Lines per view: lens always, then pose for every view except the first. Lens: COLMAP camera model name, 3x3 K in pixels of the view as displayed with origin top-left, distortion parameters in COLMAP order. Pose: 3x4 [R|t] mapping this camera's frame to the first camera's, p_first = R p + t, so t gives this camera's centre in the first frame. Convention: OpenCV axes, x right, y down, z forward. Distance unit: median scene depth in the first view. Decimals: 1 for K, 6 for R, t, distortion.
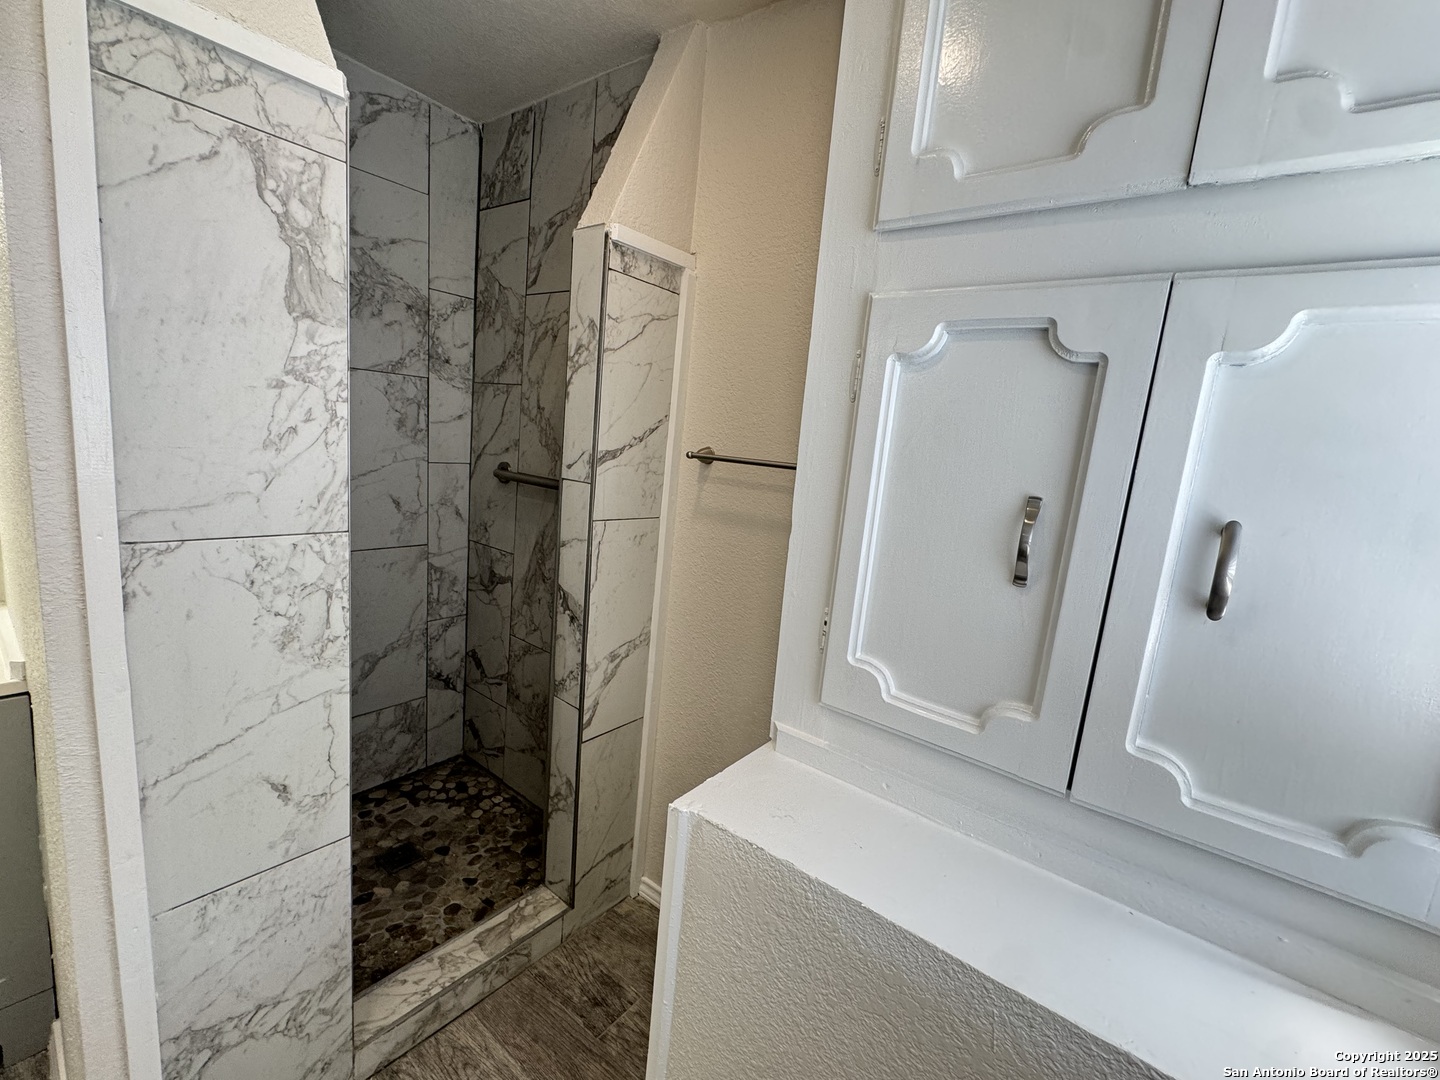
lens RADIAL K [[610.4, 0, 721.0], [0, 610.4, 539.7], [0, 0, 1]] dist [-0.000640, -0.000103]
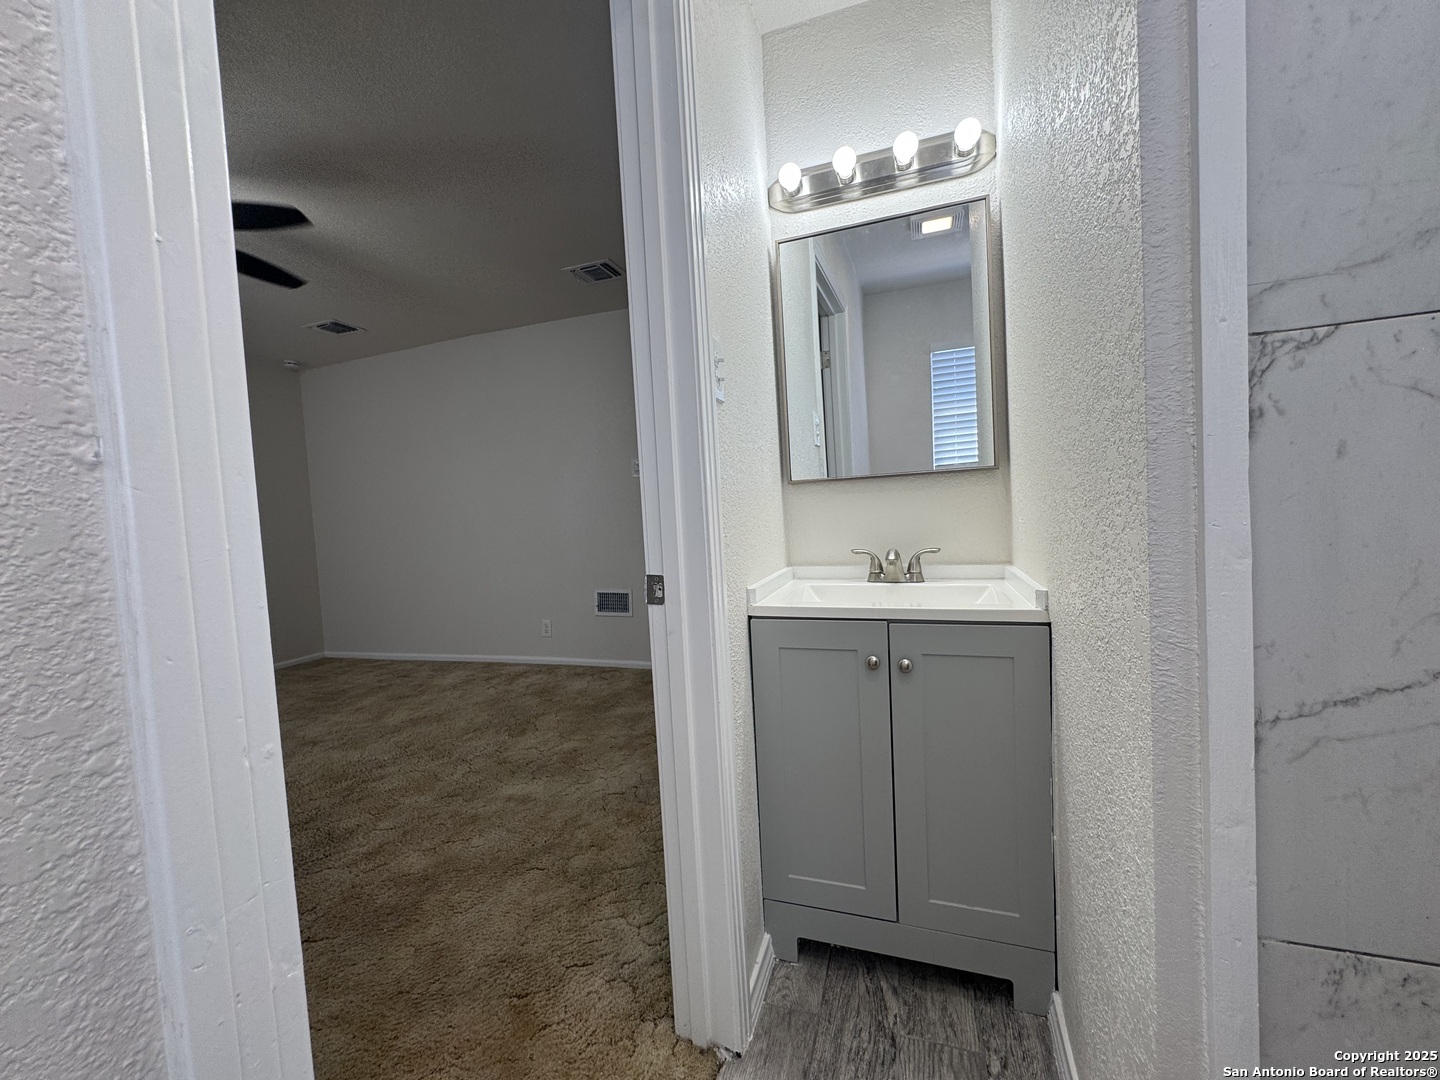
lens RADIAL K [[580.1, 0, 719.2], [0, 580.1, 538.9], [0, 0, 1]] dist [-0.003667, -0.000205]
pose [[0.319314, -0.063182, -0.945540, -0.551575], [-0.070542, 0.993422, -0.090204, 0.319196], [0.945020, 0.095504, 0.312756, 0.251066]]
